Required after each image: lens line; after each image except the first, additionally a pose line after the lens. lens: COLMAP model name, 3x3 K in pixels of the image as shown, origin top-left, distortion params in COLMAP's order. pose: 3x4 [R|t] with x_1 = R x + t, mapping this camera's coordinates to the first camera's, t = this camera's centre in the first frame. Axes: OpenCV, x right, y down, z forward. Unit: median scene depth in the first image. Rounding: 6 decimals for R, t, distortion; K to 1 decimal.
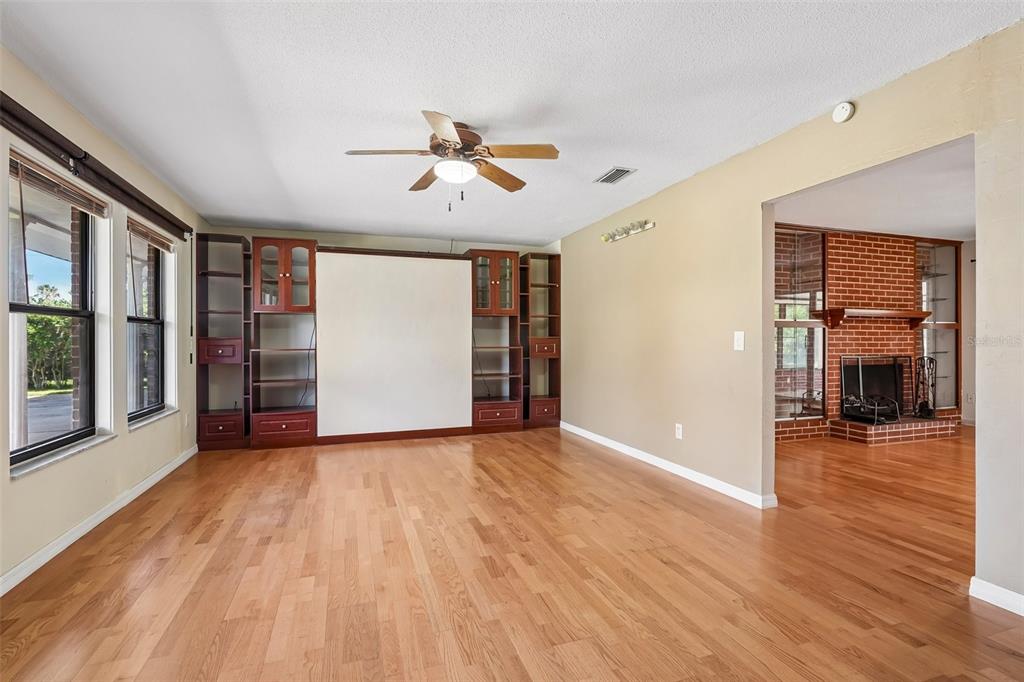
lens RADIAL K [[472.3, 0, 512.0], [0, 472.3, 341.0], [0, 0, 1]] dist [-0.004384, 0.000075]
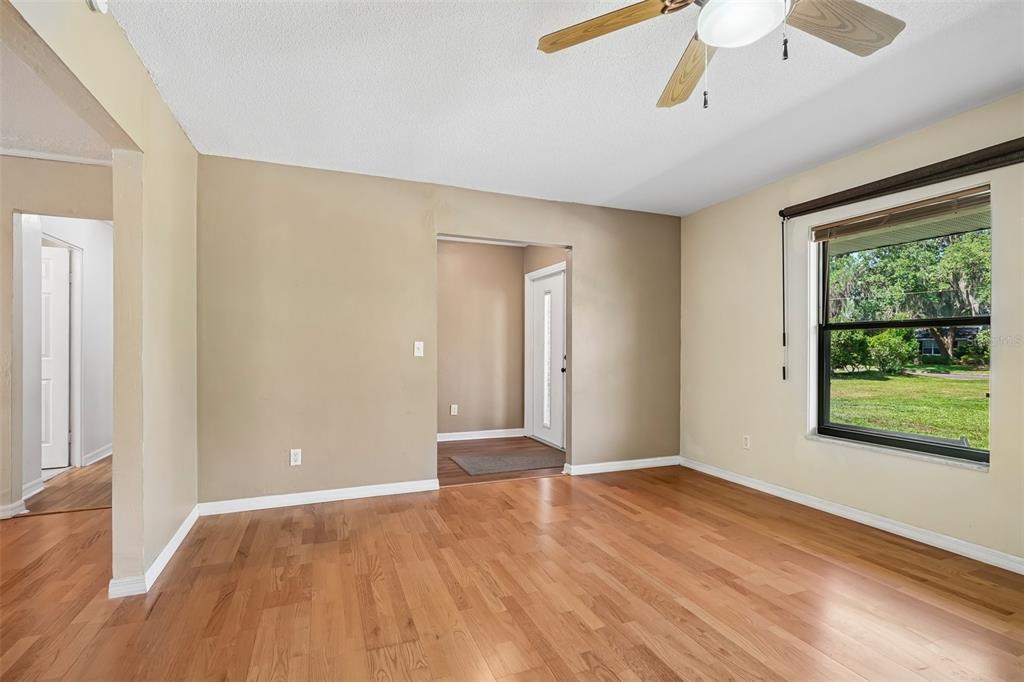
lens RADIAL K [[476.6, 0, 511.7], [0, 476.6, 347.1], [0, 0, 1]] dist [-0.002574, 0.000361]
pose [[-0.998774, -0.001658, -0.049473, 0.117456], [-0.001461, 0.999991, -0.004012, -0.003032], [0.049479, -0.003935, -0.998767, 1.157369]]
